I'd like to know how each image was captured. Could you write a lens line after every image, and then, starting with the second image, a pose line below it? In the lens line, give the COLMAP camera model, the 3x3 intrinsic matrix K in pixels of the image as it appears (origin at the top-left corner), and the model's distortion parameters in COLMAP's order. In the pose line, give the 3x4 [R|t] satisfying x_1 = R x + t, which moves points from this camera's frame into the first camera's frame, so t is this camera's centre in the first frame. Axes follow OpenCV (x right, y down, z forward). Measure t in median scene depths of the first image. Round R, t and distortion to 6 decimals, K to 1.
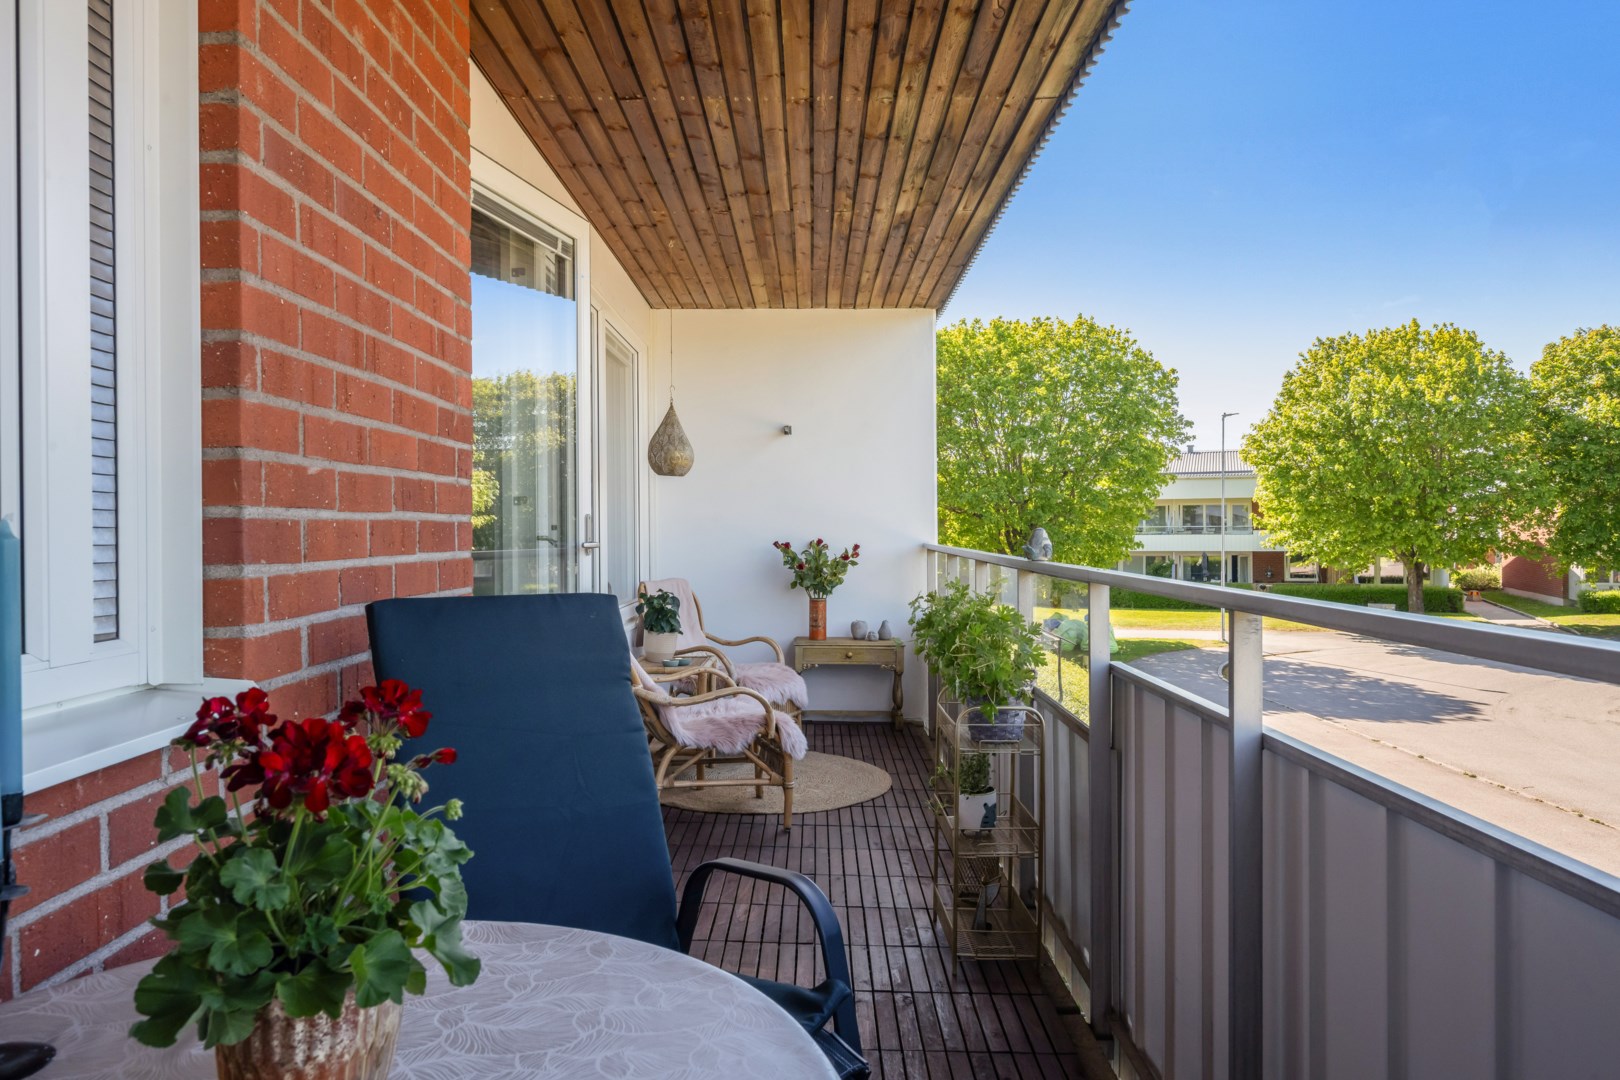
lens RADIAL K [[1053.6, 0, 812.6], [0, 1053.6, 541.3], [0, 0, 1]] dist [-0.003972, -0.000464]
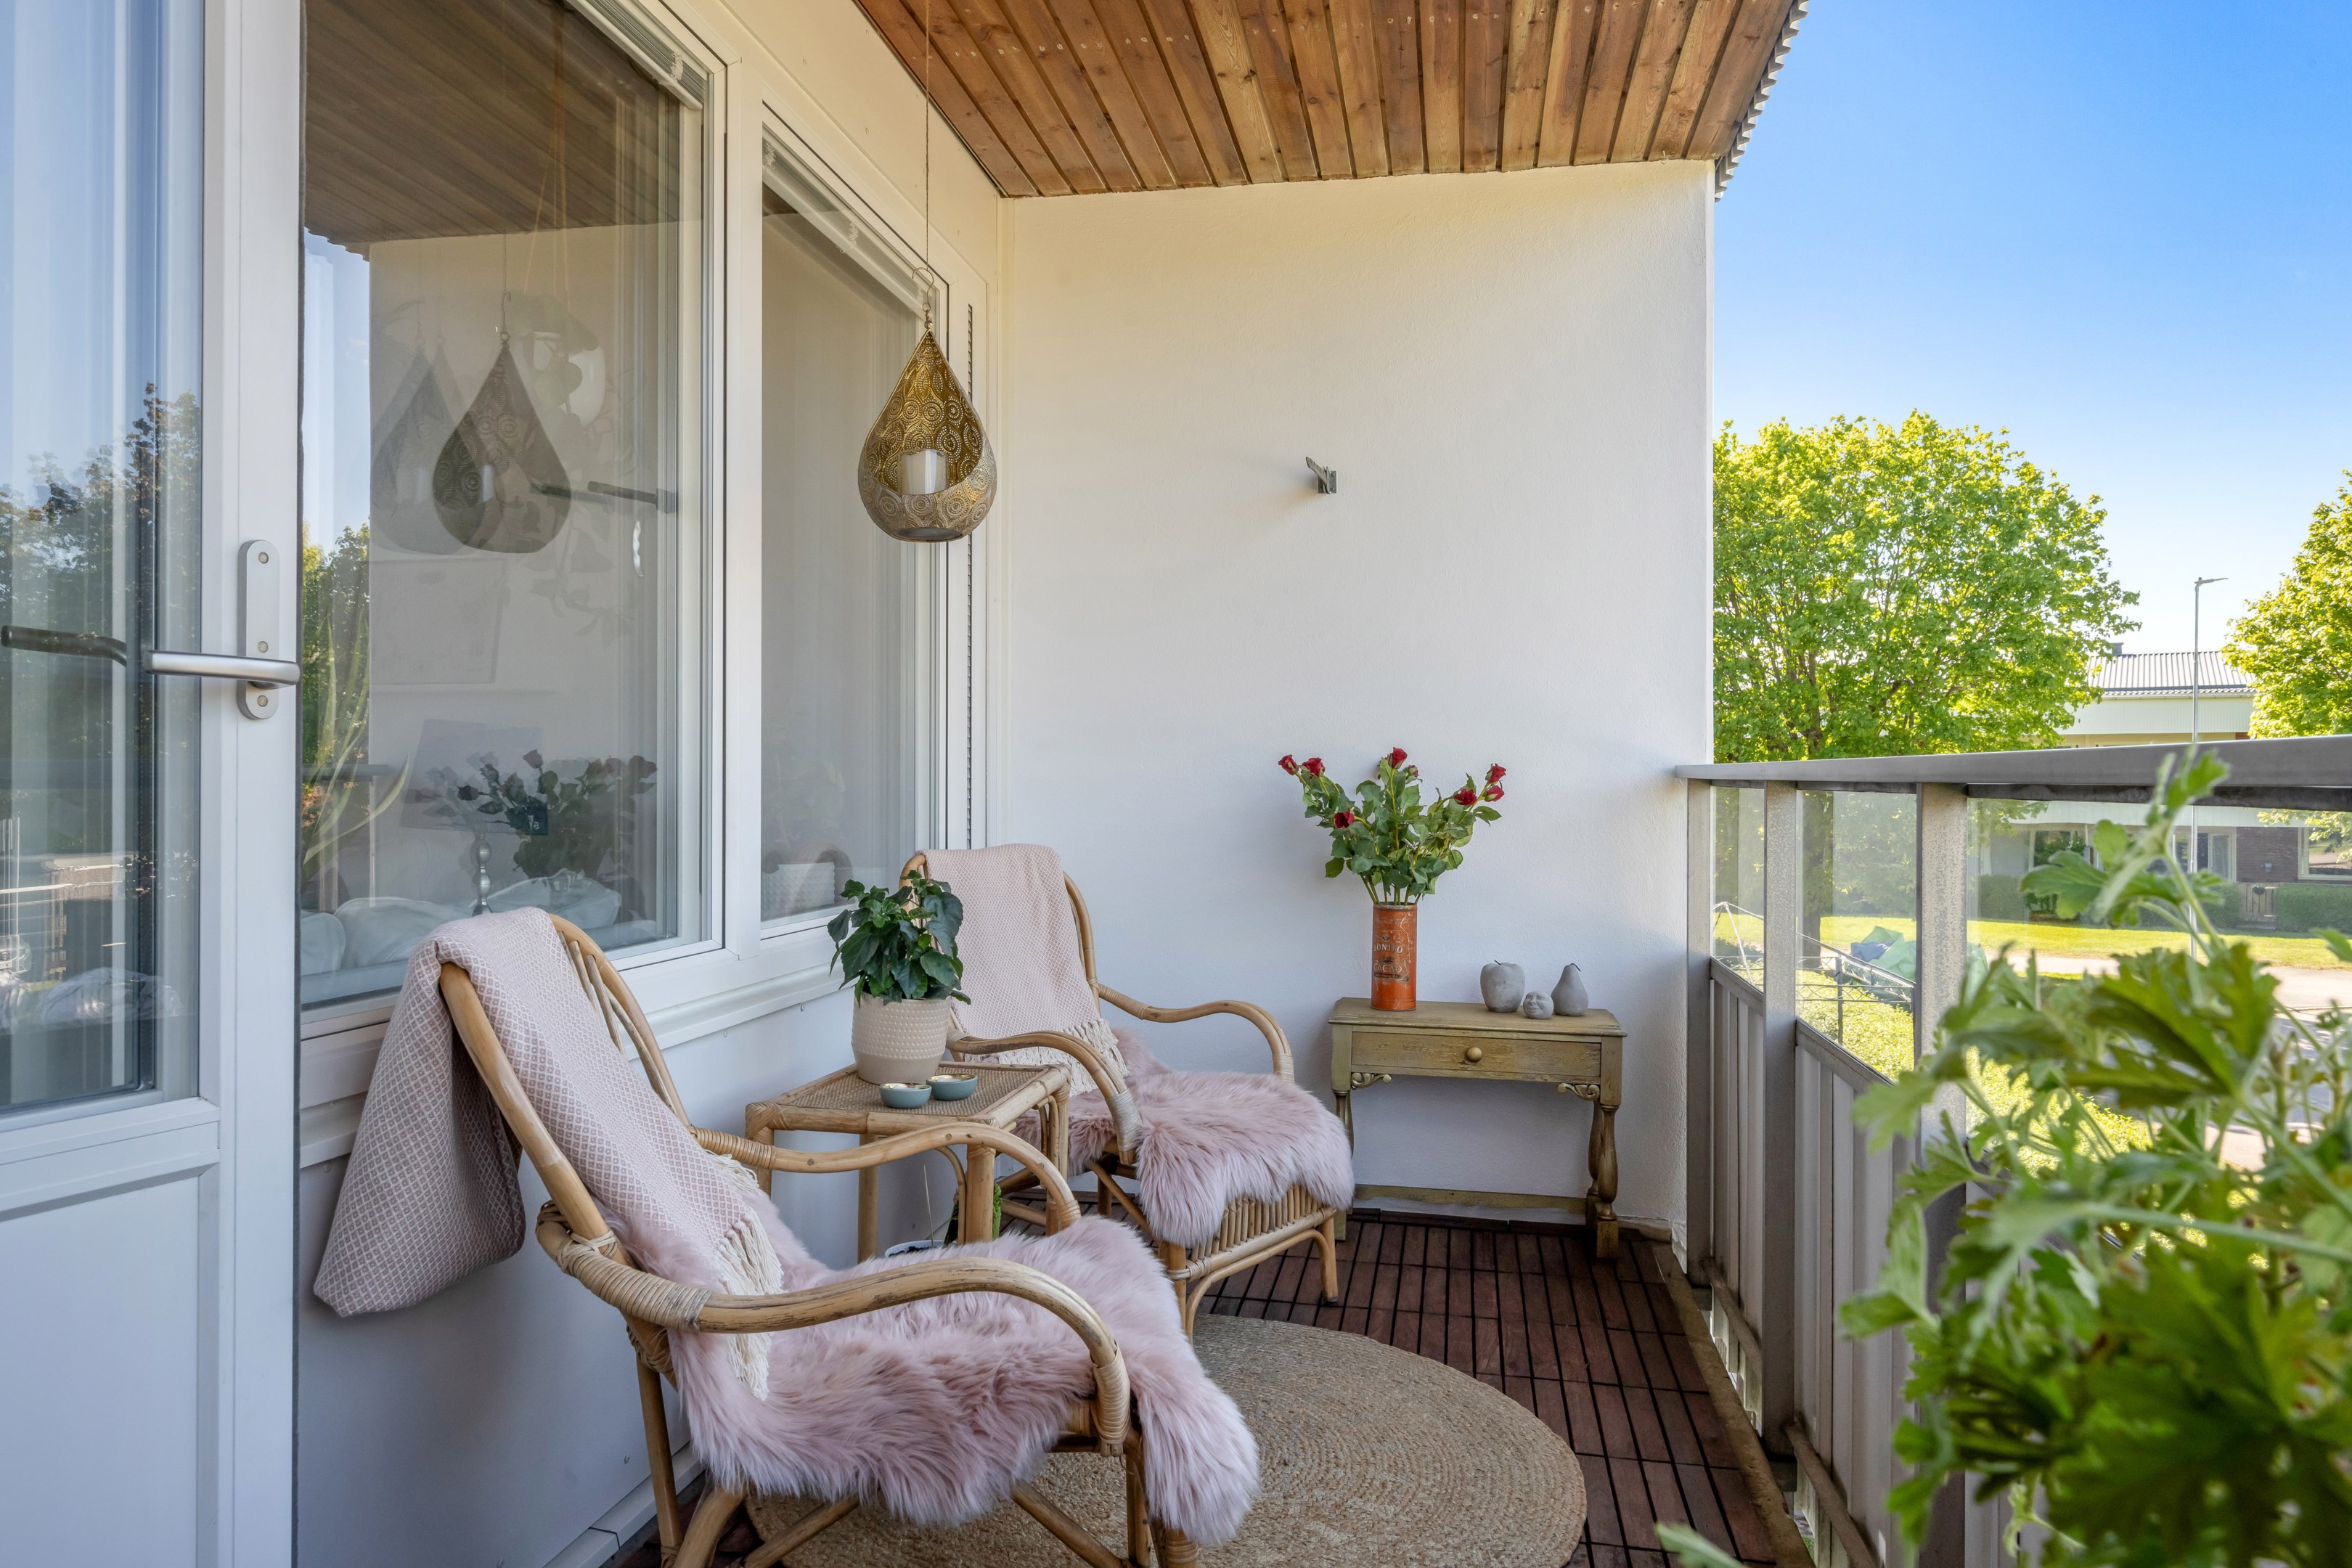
lens RADIAL K [[1621.3, 0, 1171.6], [0, 1621.3, 785.9], [0, 0, 1]] dist [-0.001962, -0.003062]
pose [[0.984780, 0.010794, -0.173469, 0.027321], [-0.012427, 0.999888, -0.008332, 0.016771], [0.173360, 0.010361, 0.984804, 0.394171]]
